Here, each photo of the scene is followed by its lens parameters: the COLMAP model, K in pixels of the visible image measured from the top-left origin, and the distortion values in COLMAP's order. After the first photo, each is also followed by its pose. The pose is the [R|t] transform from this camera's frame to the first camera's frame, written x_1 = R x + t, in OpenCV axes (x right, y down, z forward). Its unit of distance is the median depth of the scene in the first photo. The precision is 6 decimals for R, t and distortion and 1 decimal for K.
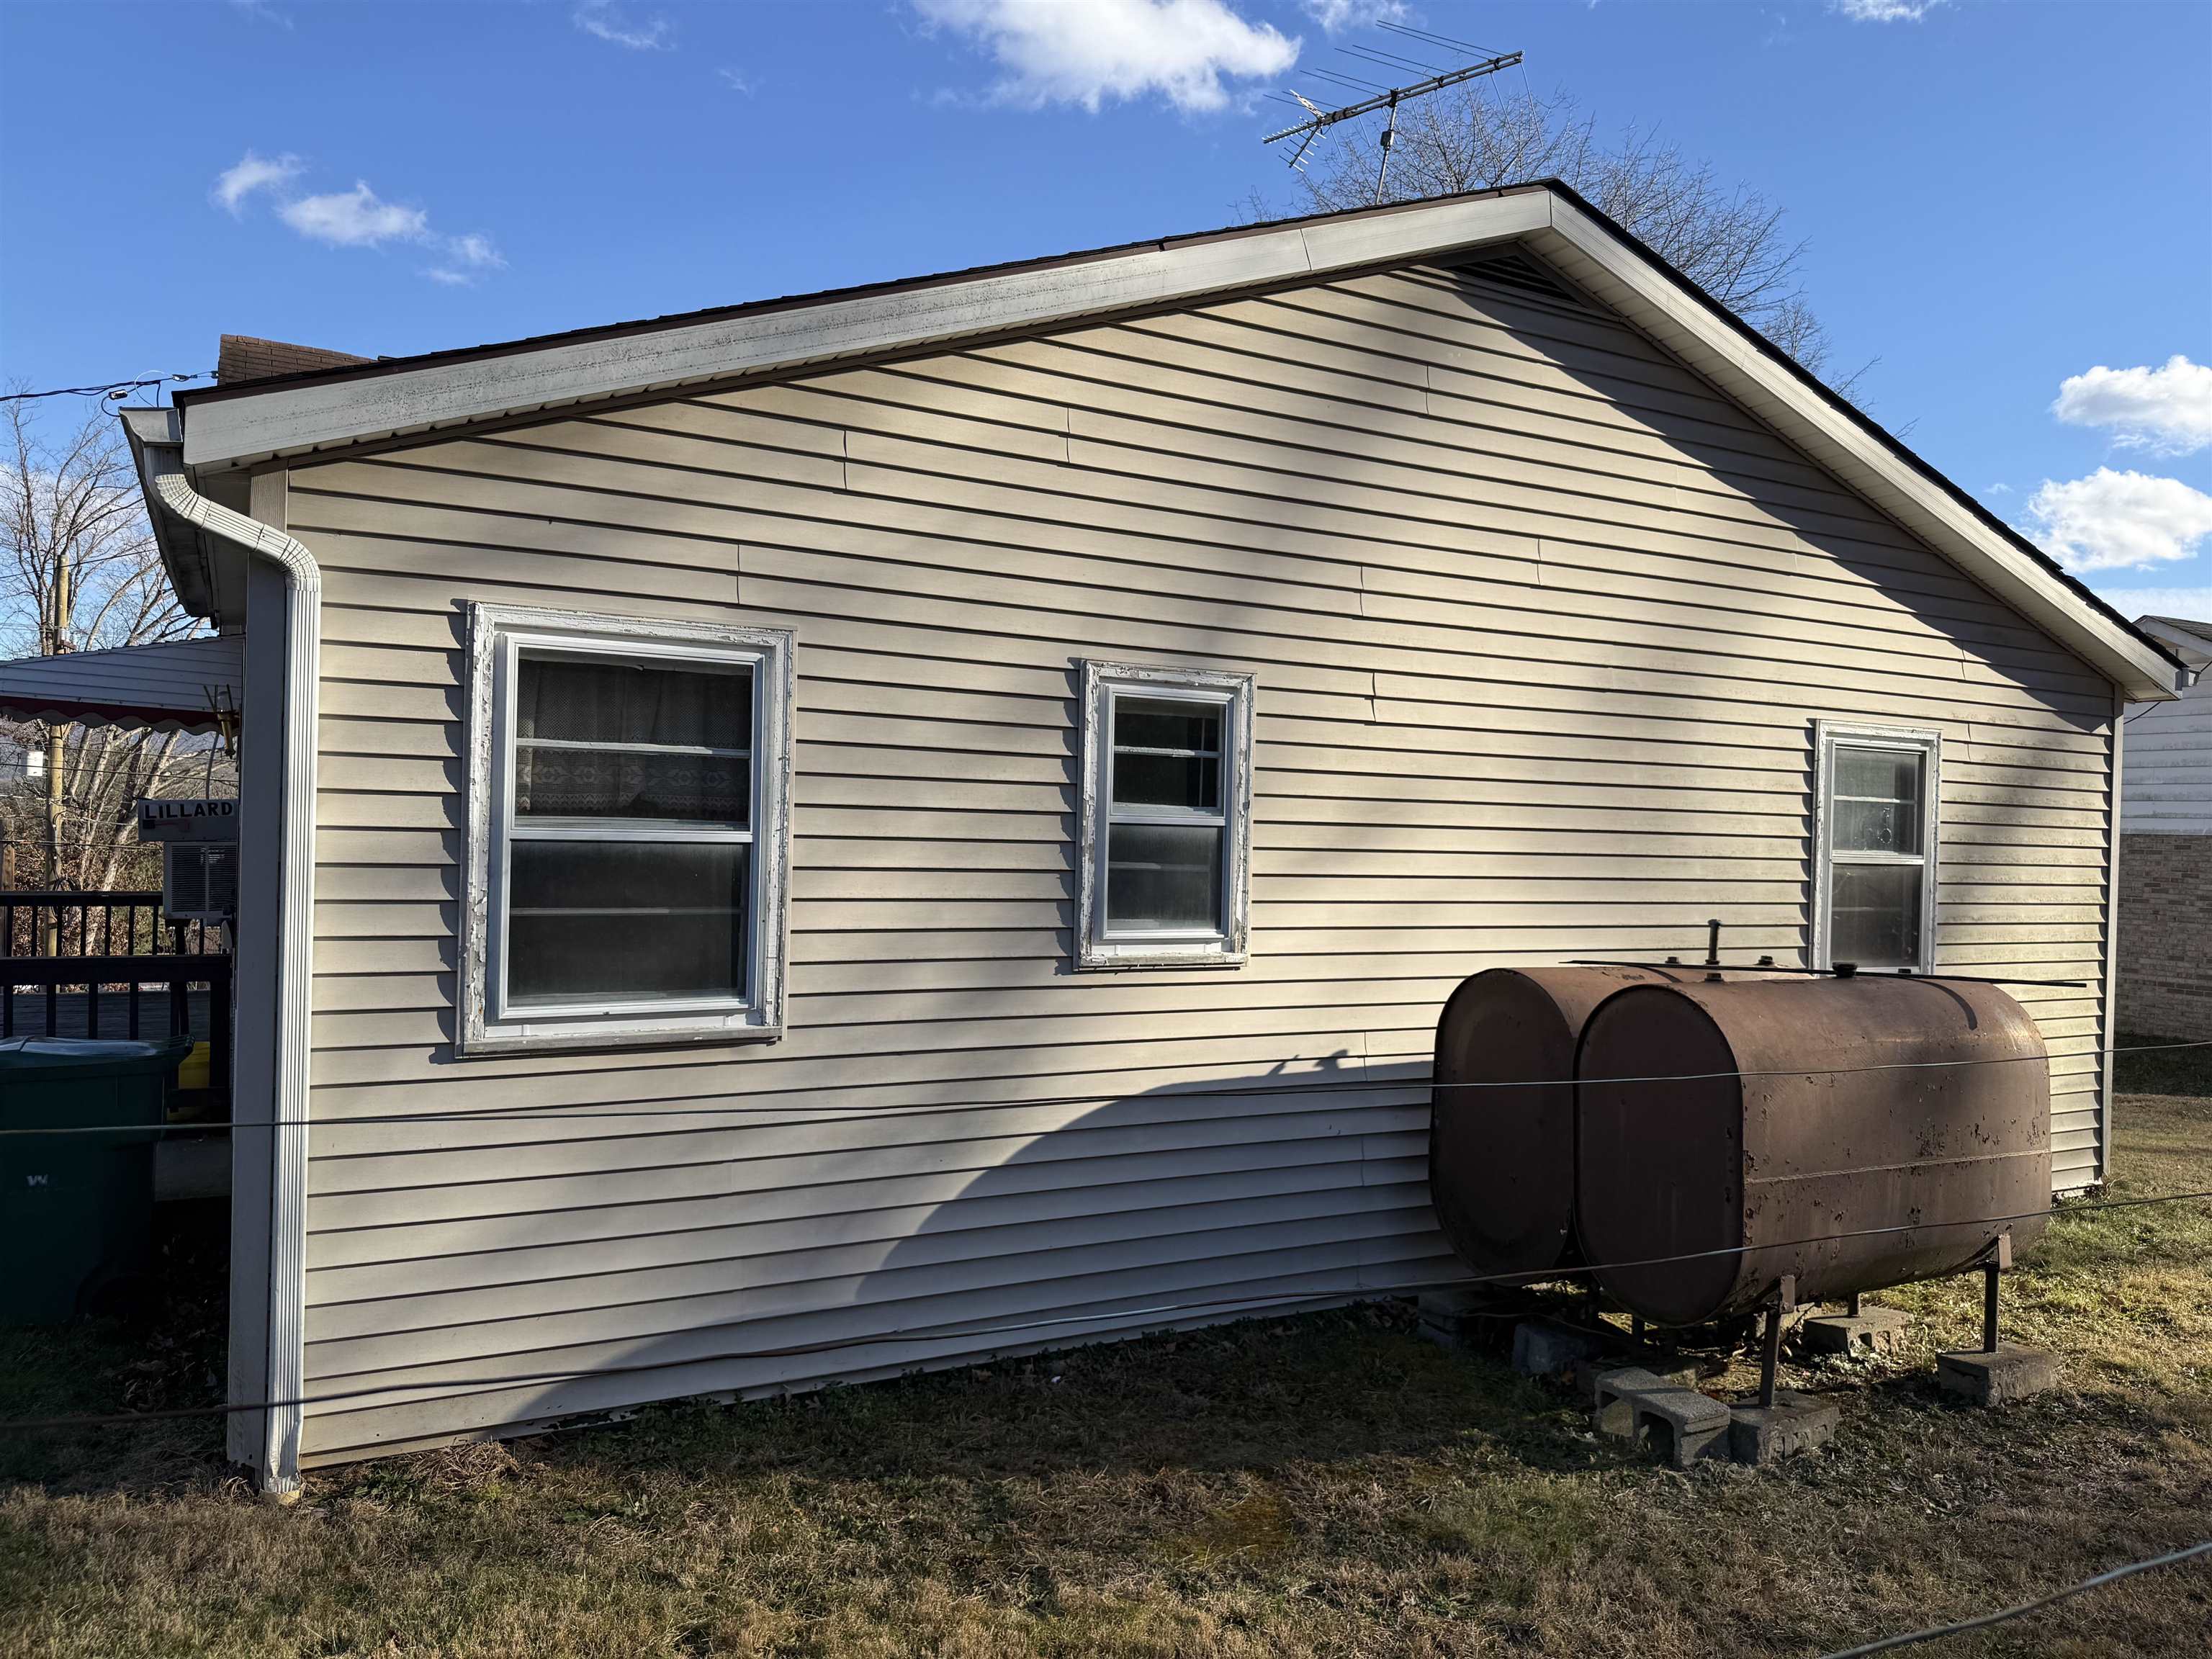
lens RADIAL K [[1584.6, 0, 1106.0], [0, 1584.6, 829.5], [0, 0, 1]] dist [0.007007, -0.006435]
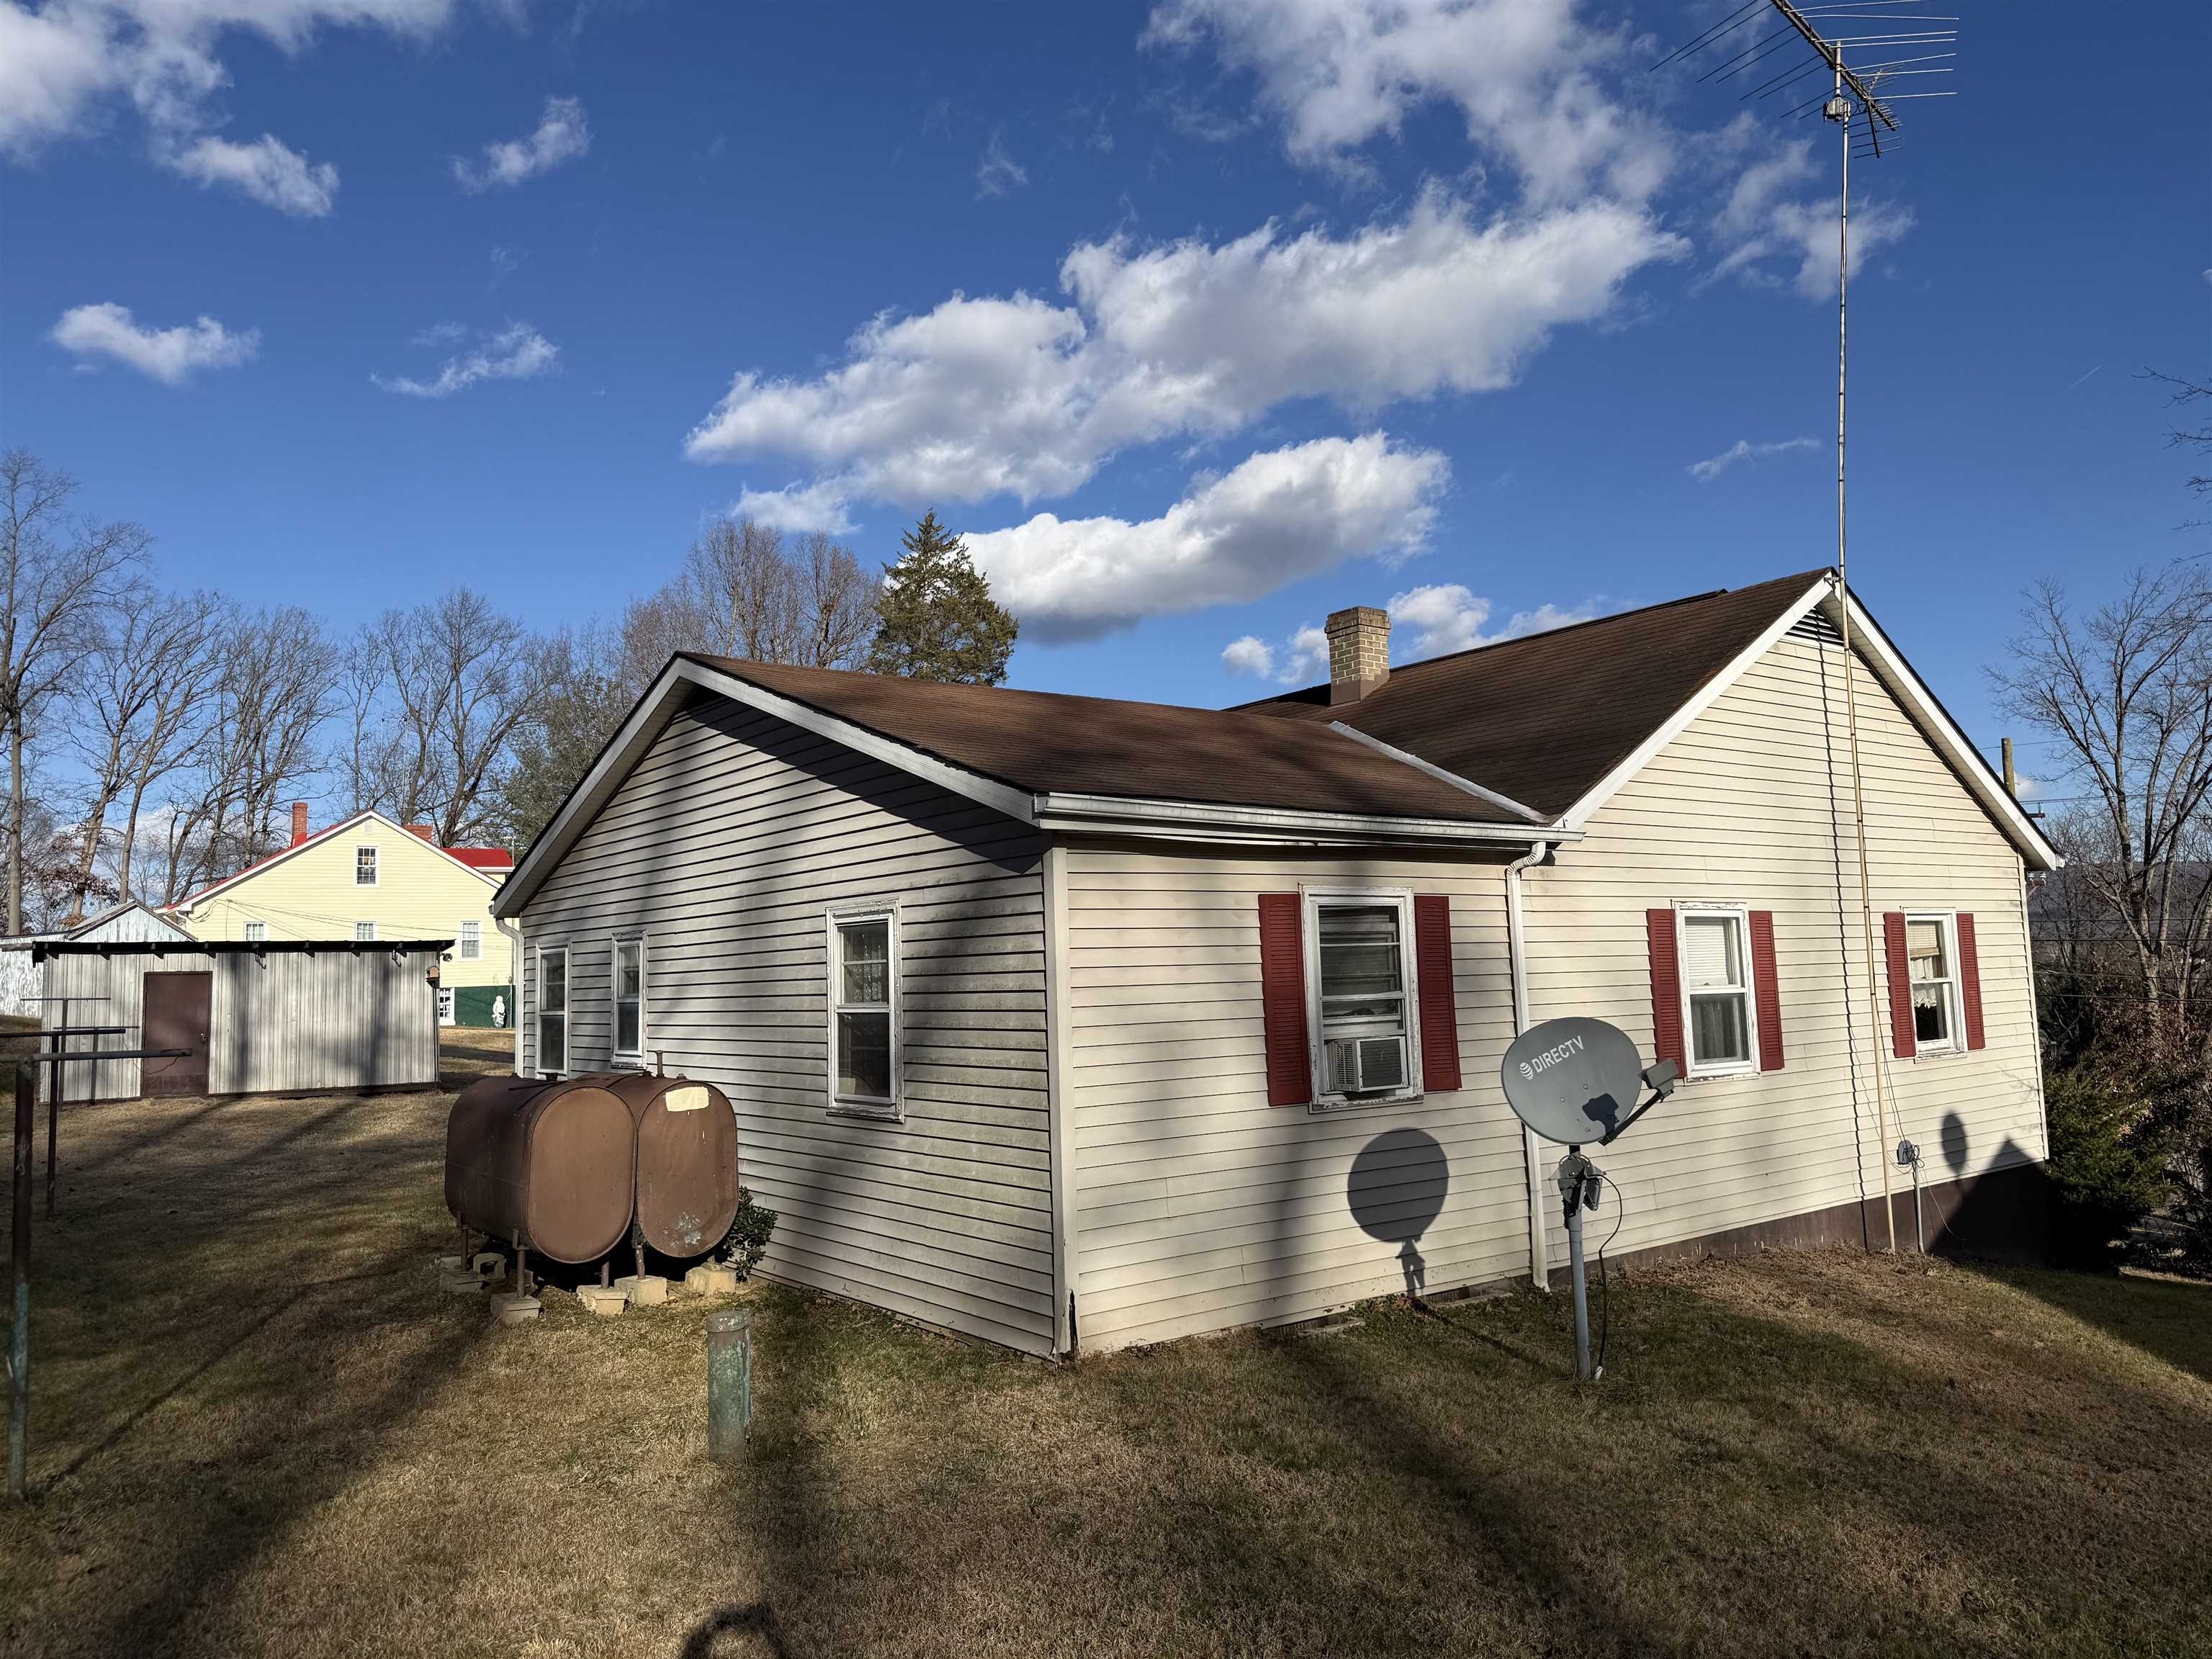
lens RADIAL K [[1584.6, 0, 1106.0], [0, 1584.6, 829.5], [0, 0, 1]] dist [0.007007, -0.006435]
pose [[0.125630, -0.124770, -0.984200, 1.688703], [0.030694, 0.992074, -0.121851, 0.034894], [0.991602, -0.014901, 0.128464, 0.976770]]
